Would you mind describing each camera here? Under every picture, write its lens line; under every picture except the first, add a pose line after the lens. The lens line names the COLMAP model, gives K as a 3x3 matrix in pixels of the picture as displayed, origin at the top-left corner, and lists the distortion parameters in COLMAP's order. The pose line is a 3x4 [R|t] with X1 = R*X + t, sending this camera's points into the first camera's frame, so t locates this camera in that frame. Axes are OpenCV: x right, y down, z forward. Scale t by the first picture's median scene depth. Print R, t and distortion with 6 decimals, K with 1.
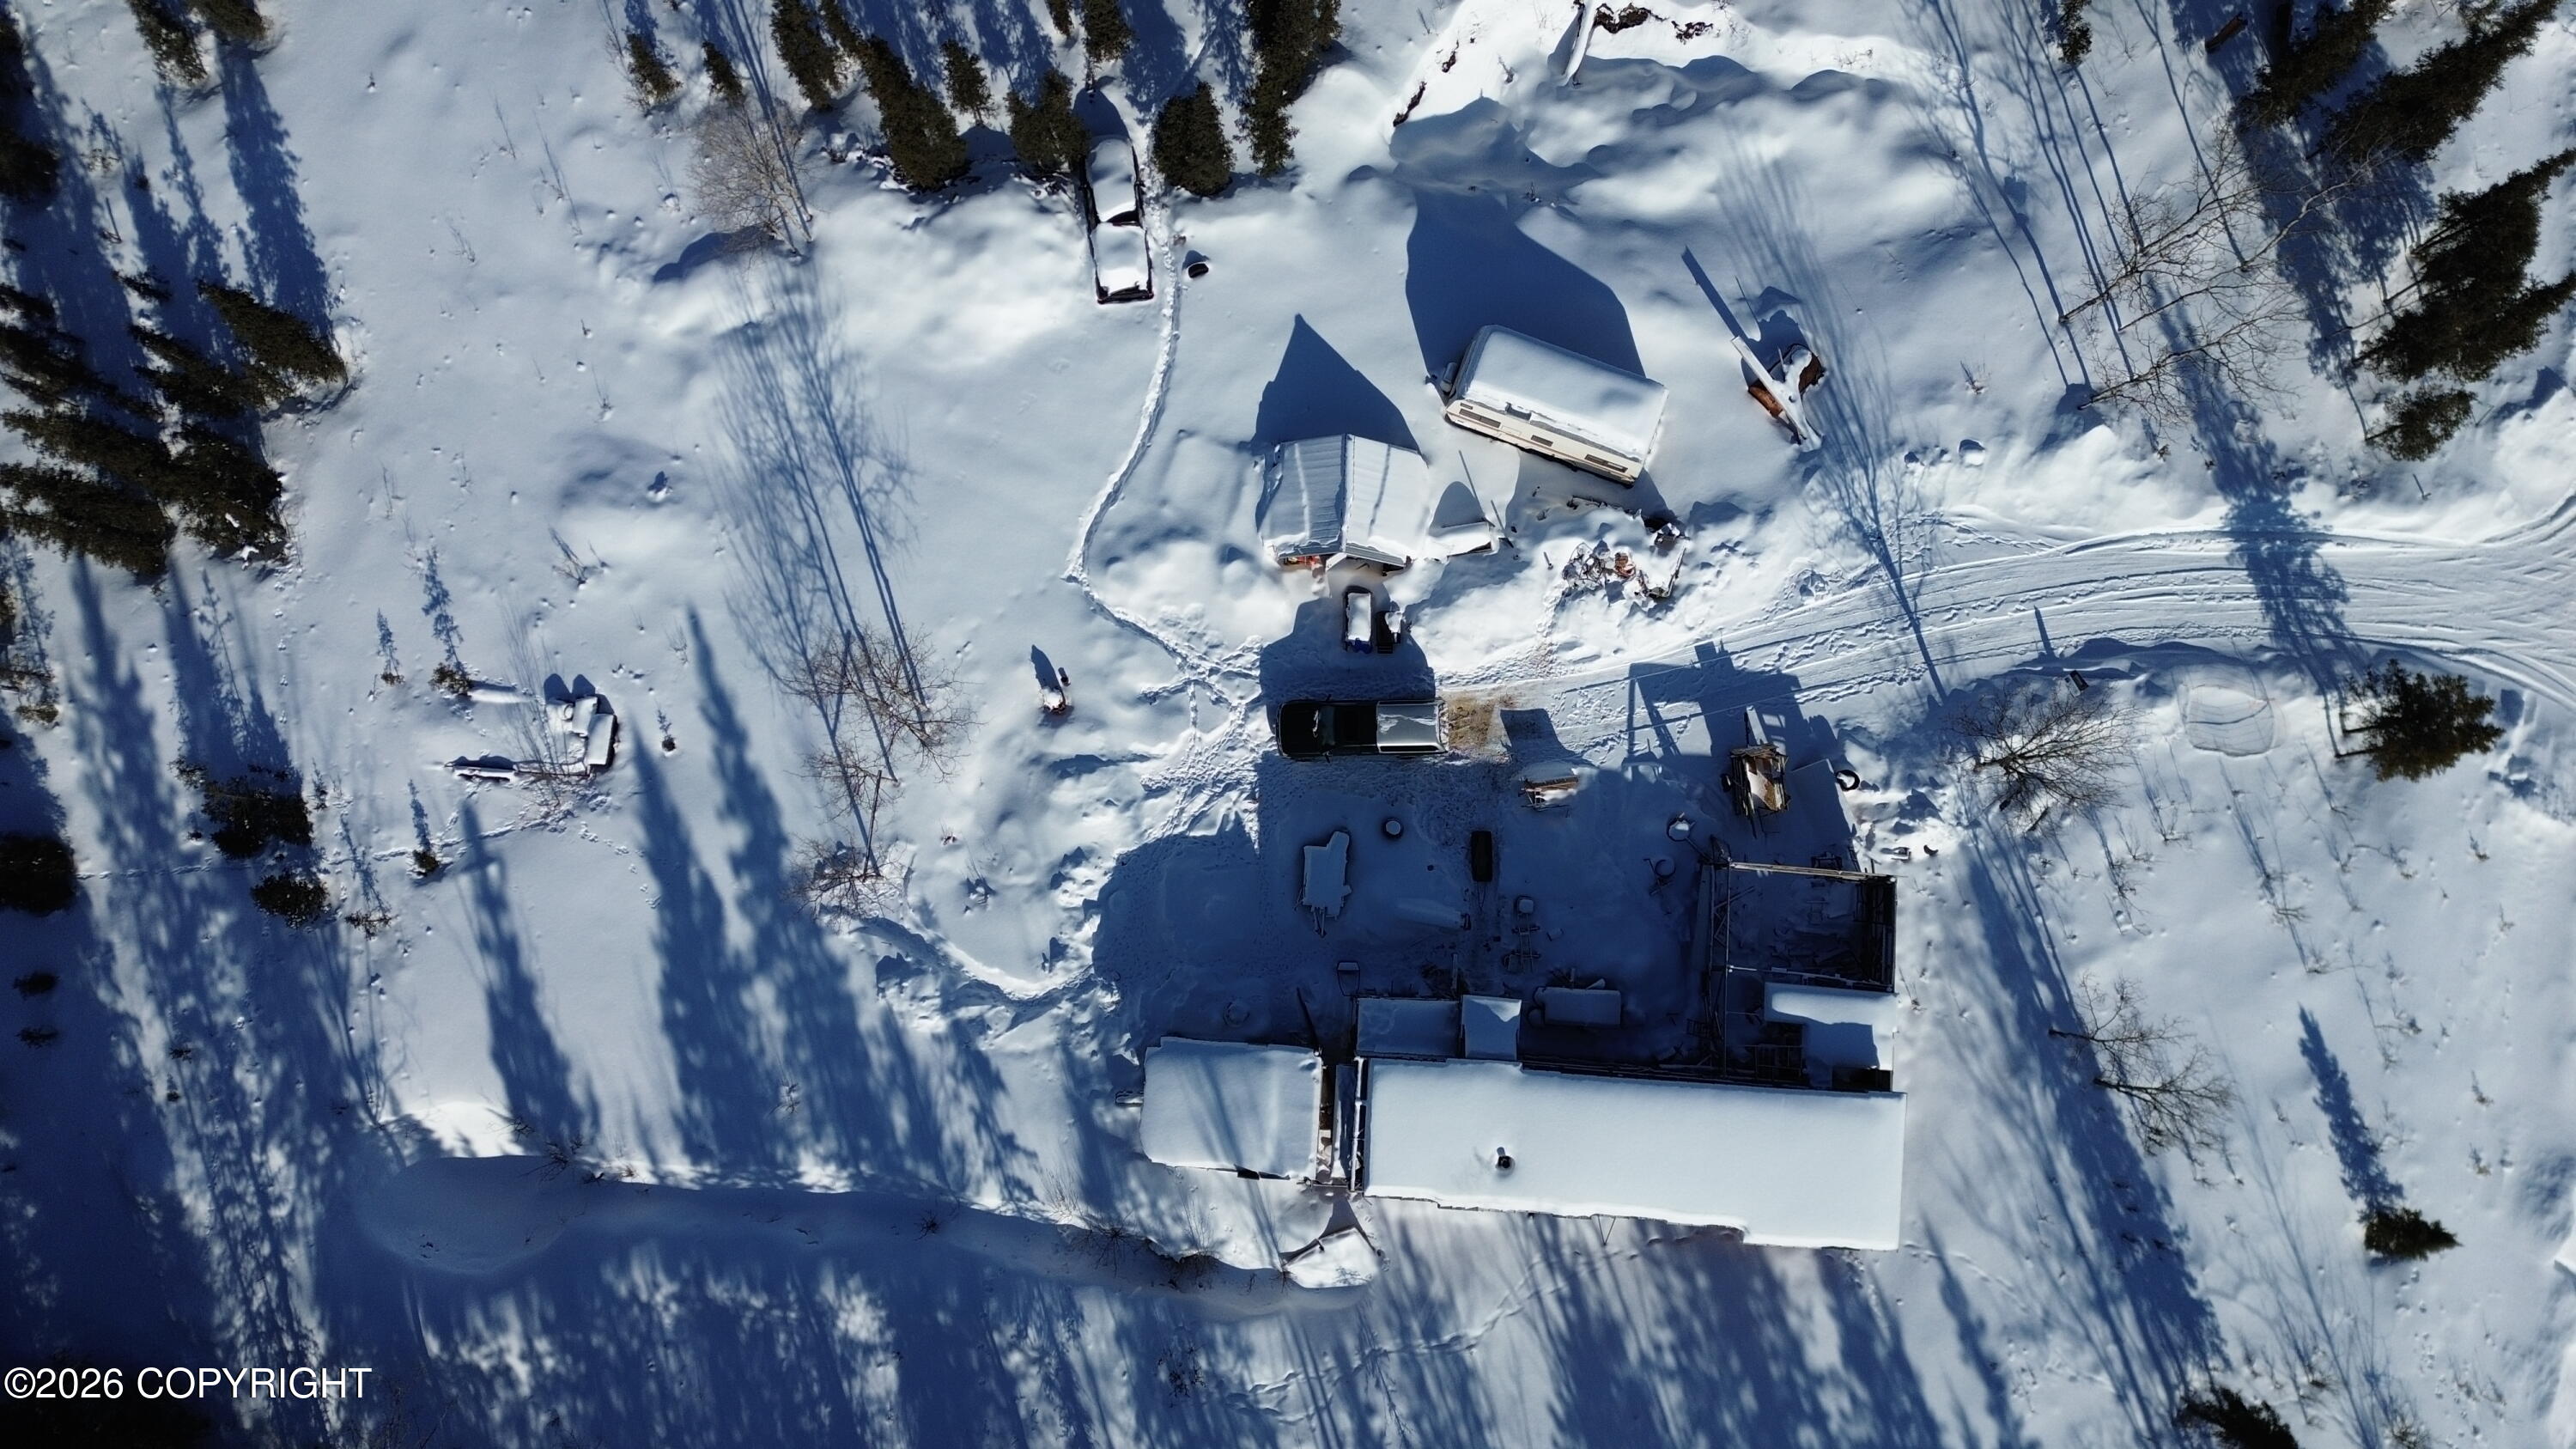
lens RADIAL K [[1800.6, 0, 1283.6], [0, 1800.6, 717.5], [0, 0, 1]] dist [0.088920, -0.086591]
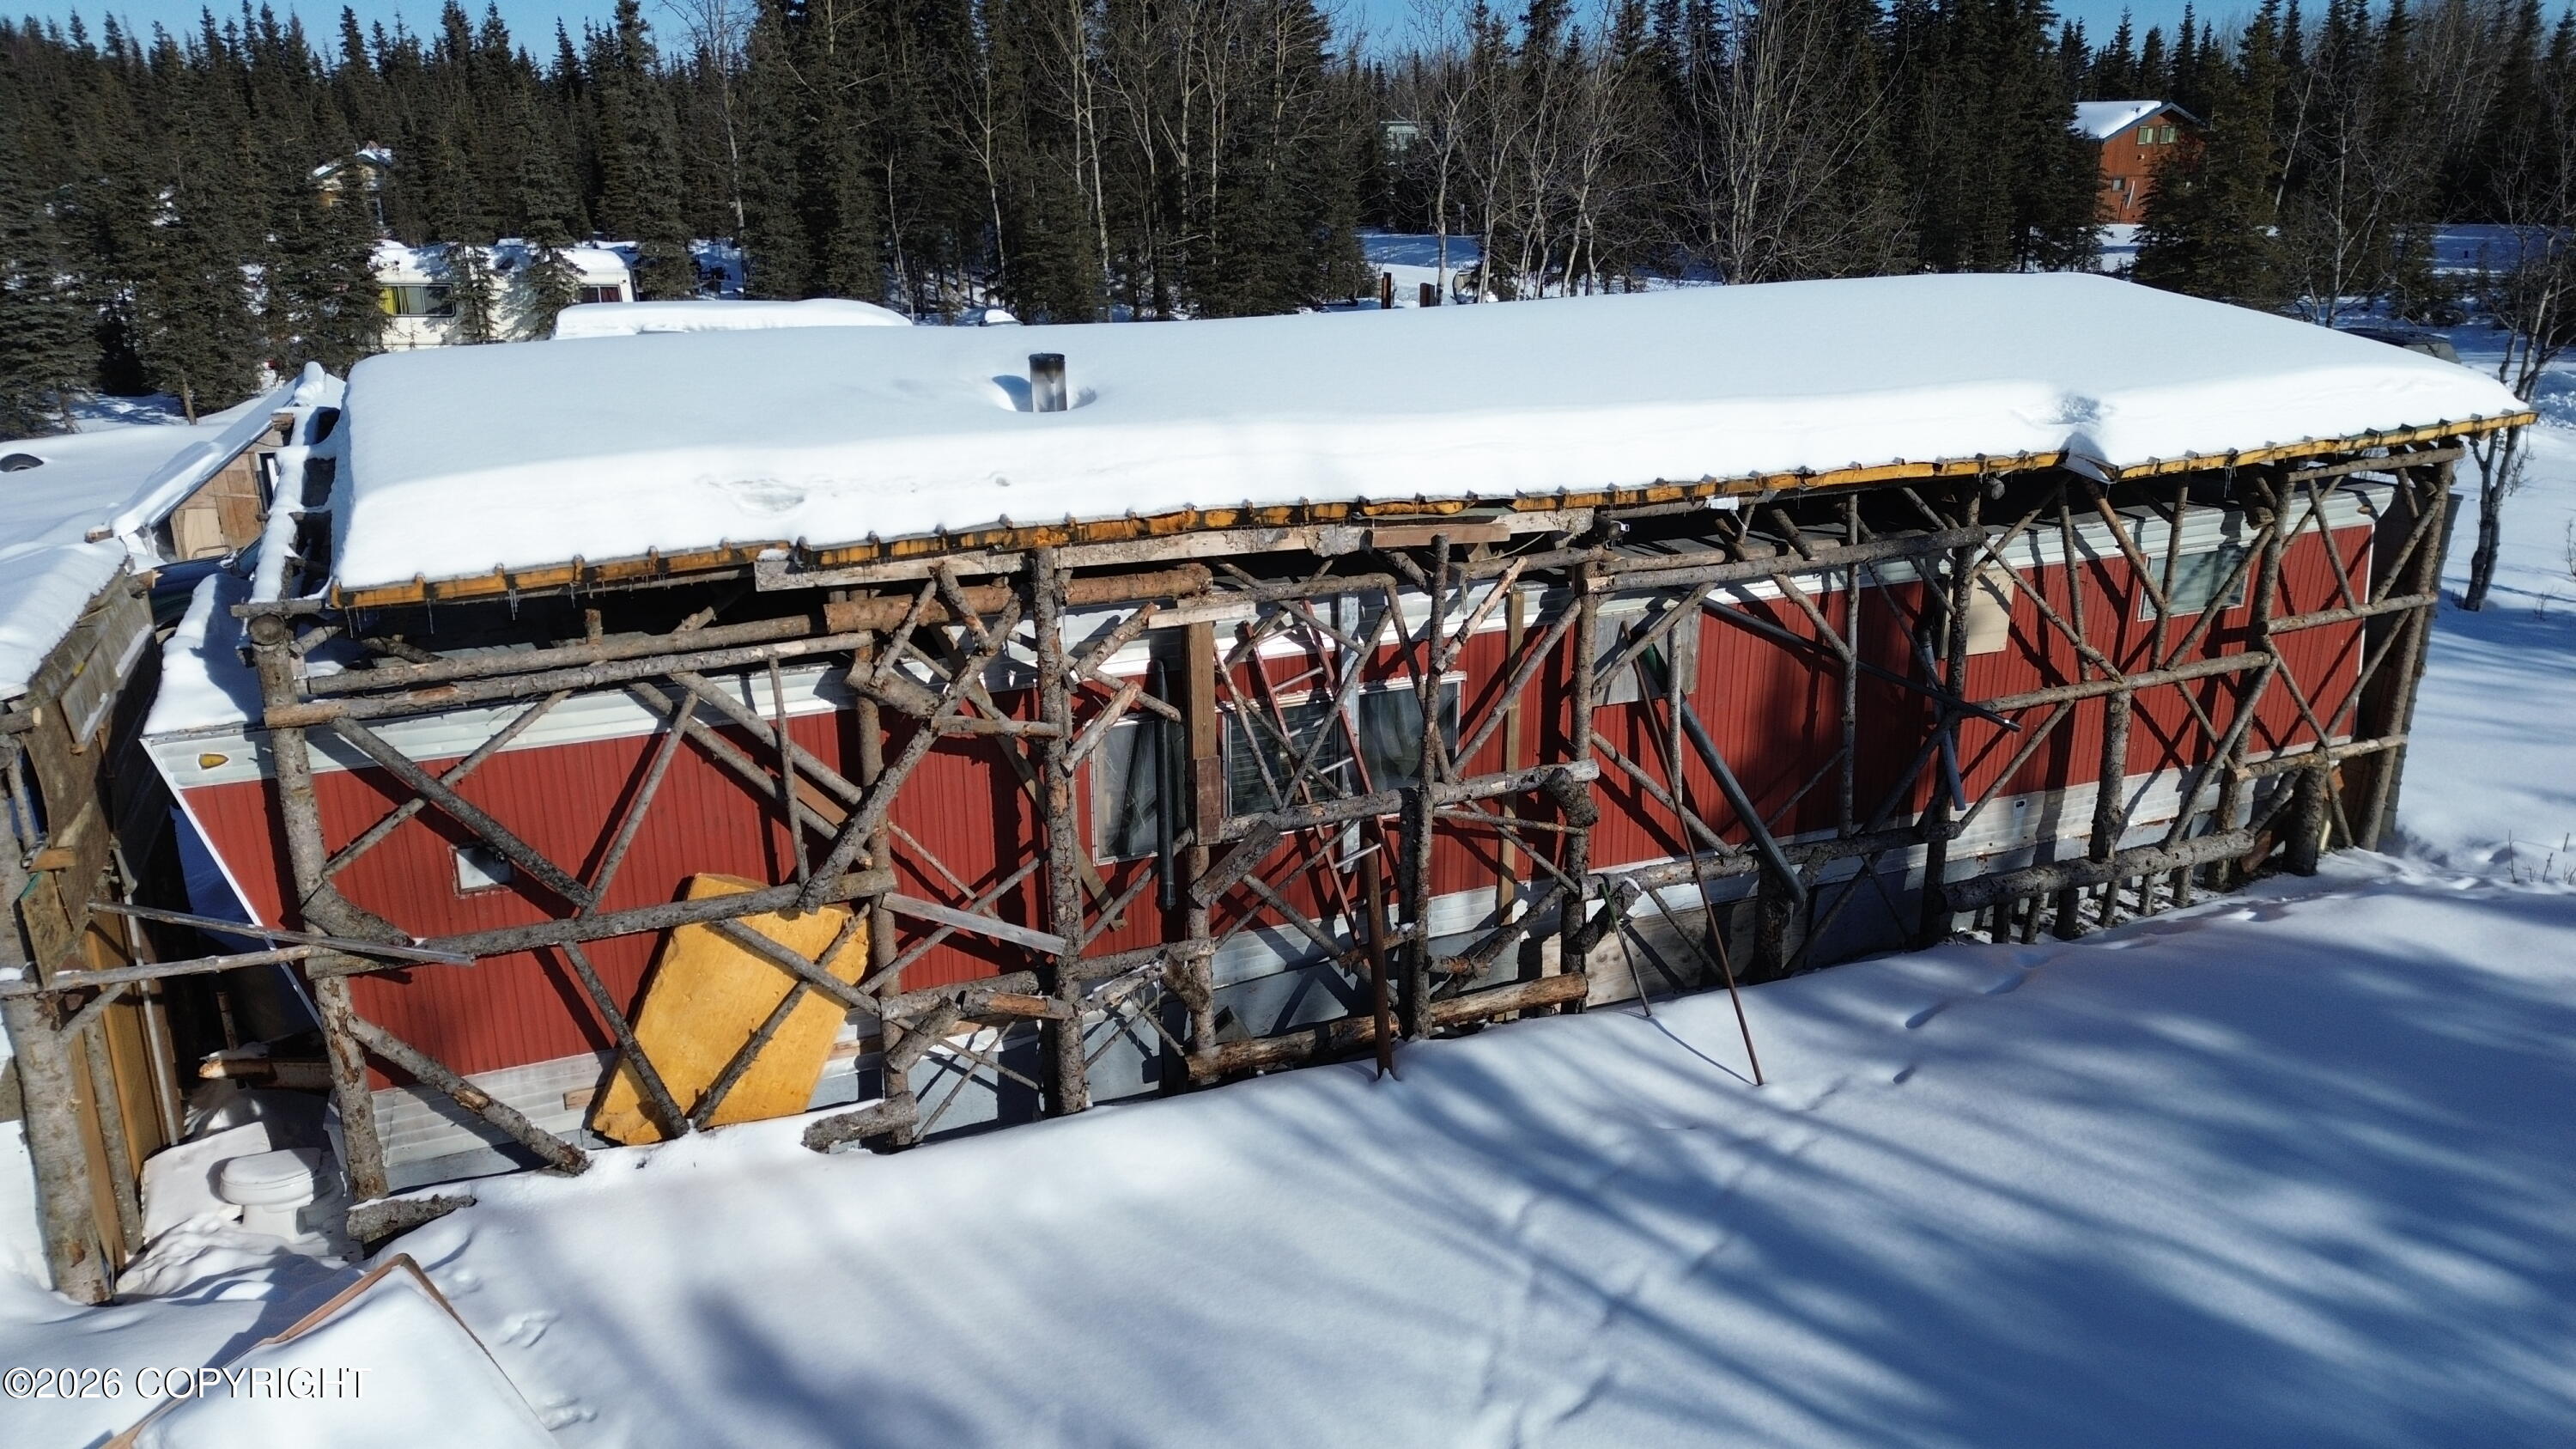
lens RADIAL K [[1800.6, 0, 1288.9], [0, 1800.6, 718.8], [0, 0, 1]] dist [0.088920, -0.086591]
pose [[0.893276, -0.148145, 0.424395, 0.047546], [0.447558, 0.380972, -0.809044, 0.405690], [-0.041827, 0.912641, 0.406617, 0.850138]]
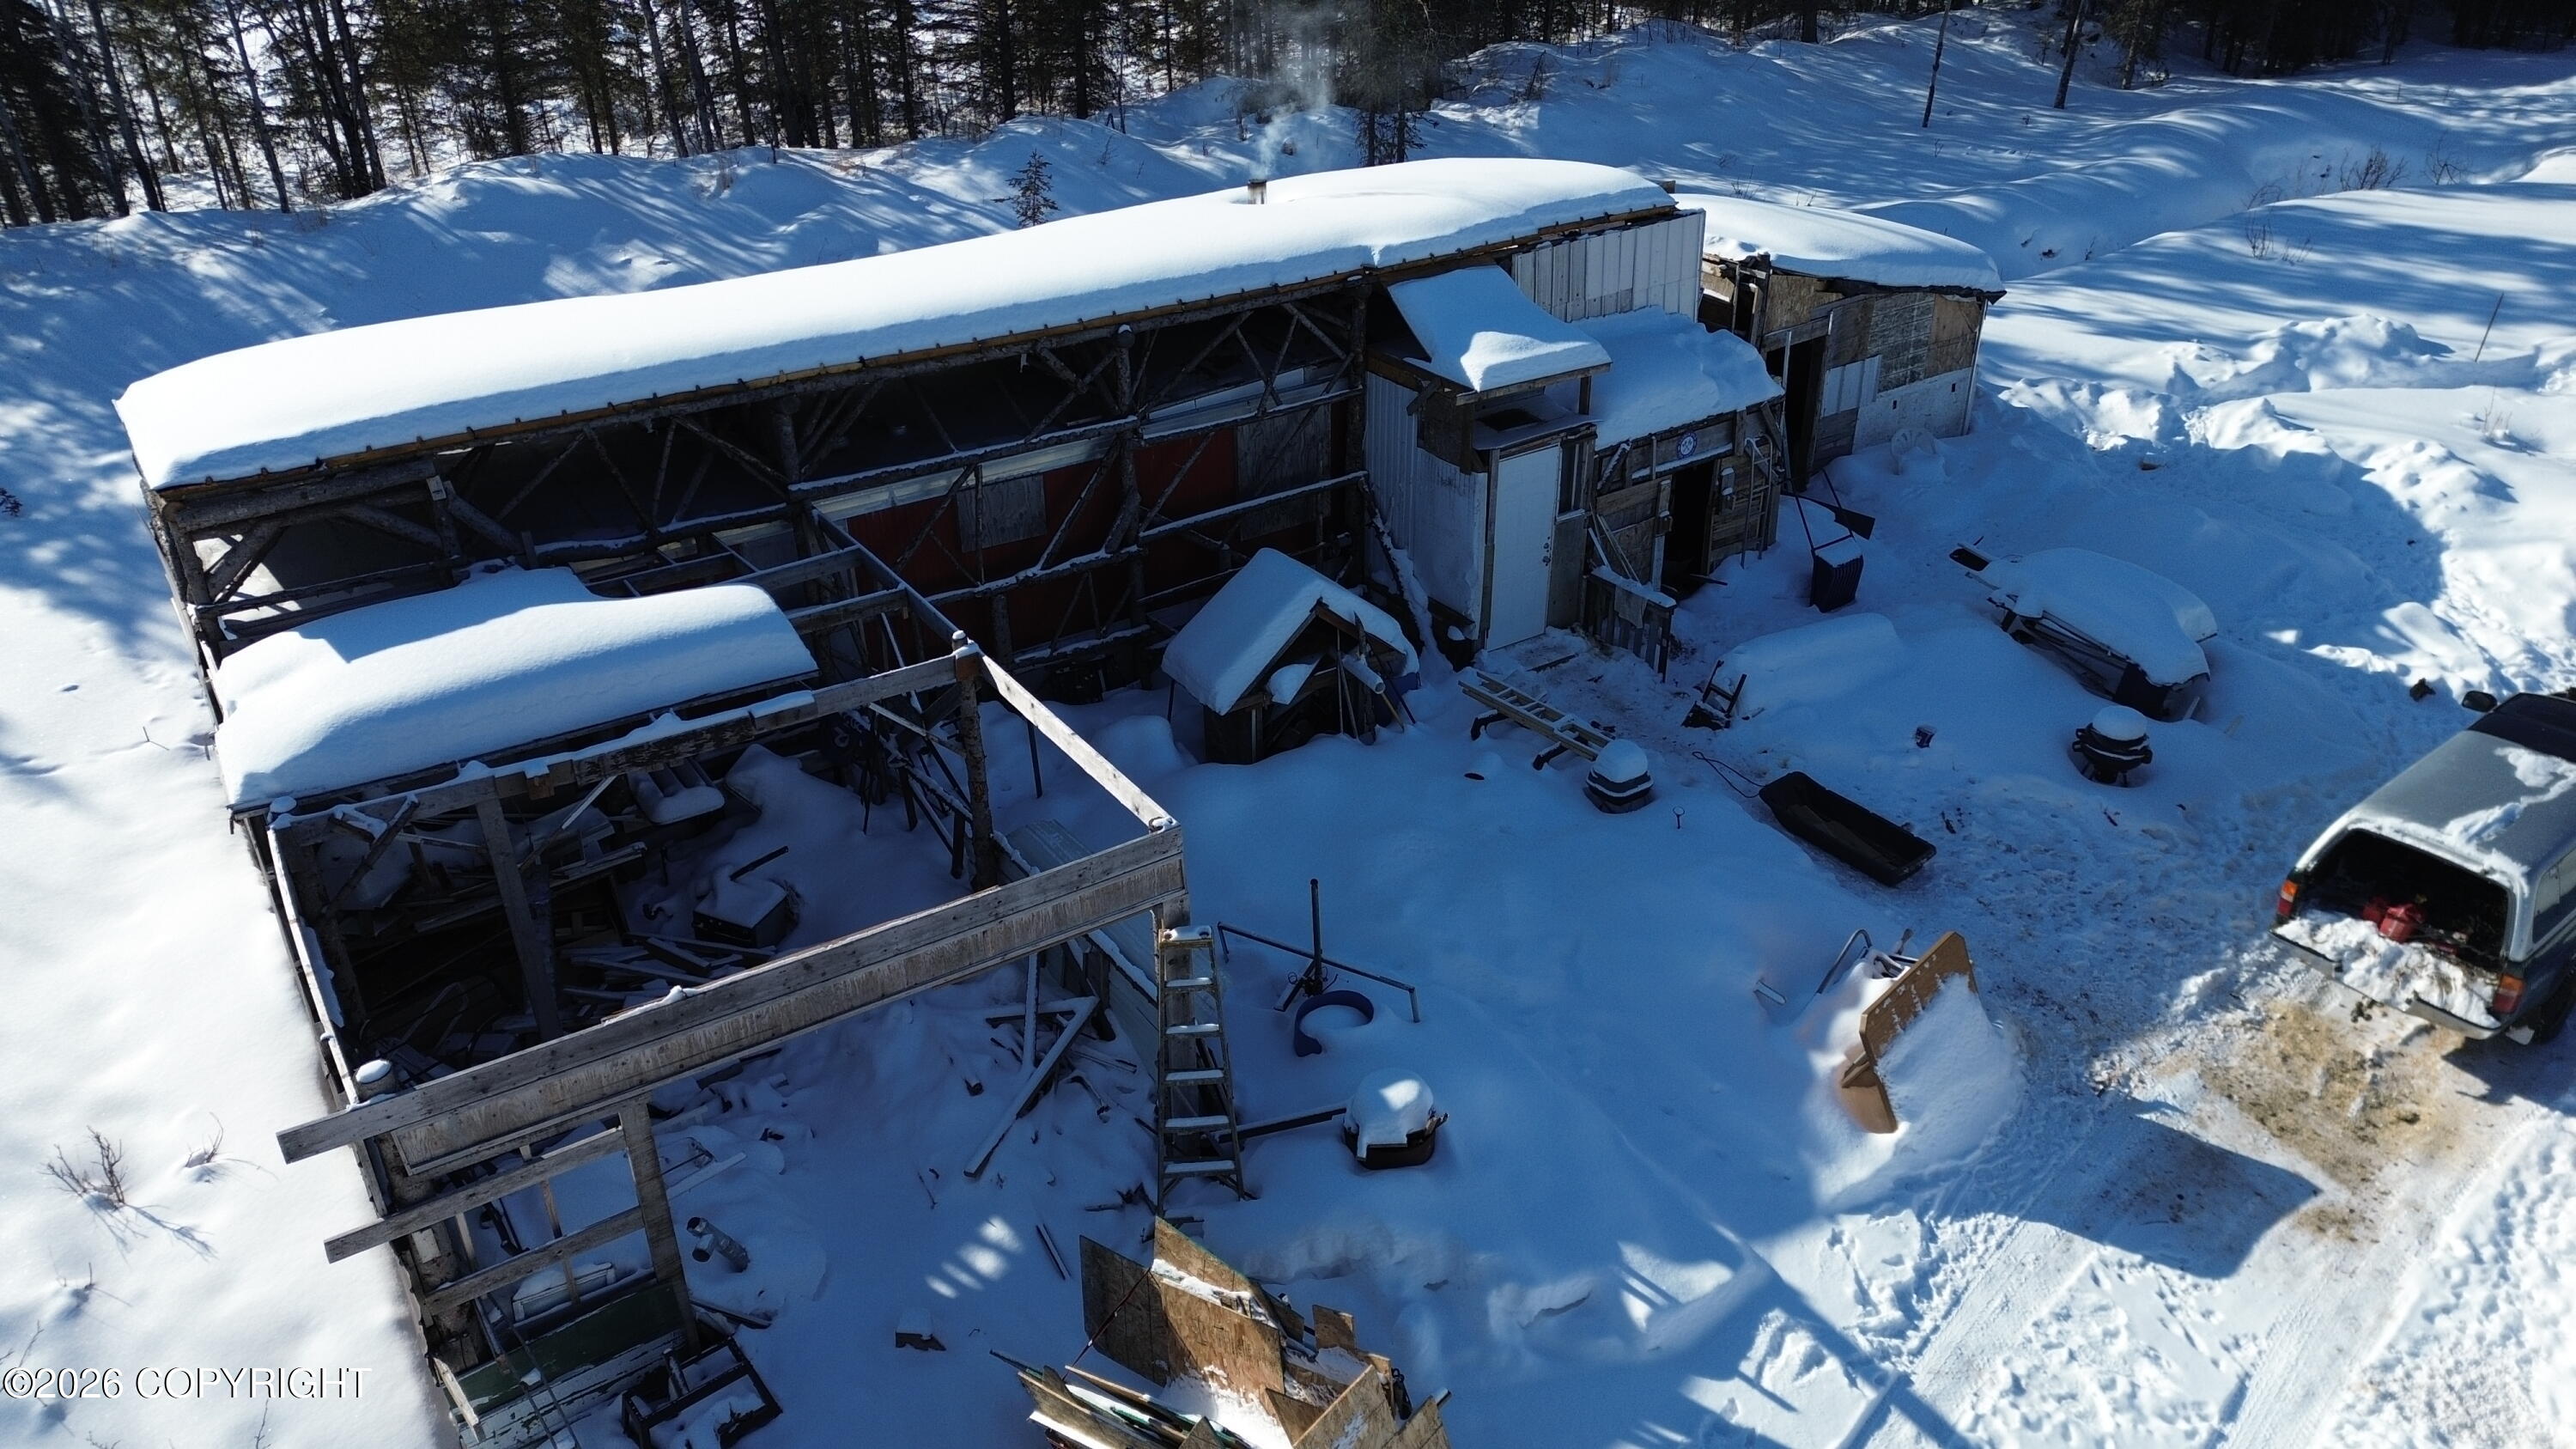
lens RADIAL K [[1800.6, 0, 1280.9], [0, 1800.6, 722.9], [0, 0, 1]] dist [0.088920, -0.086591]
pose [[-0.797956, 0.295518, -0.525295, 0.327368], [-0.598460, -0.285106, 0.748706, -0.081400], [0.071491, 0.911802, 0.404358, 0.849009]]
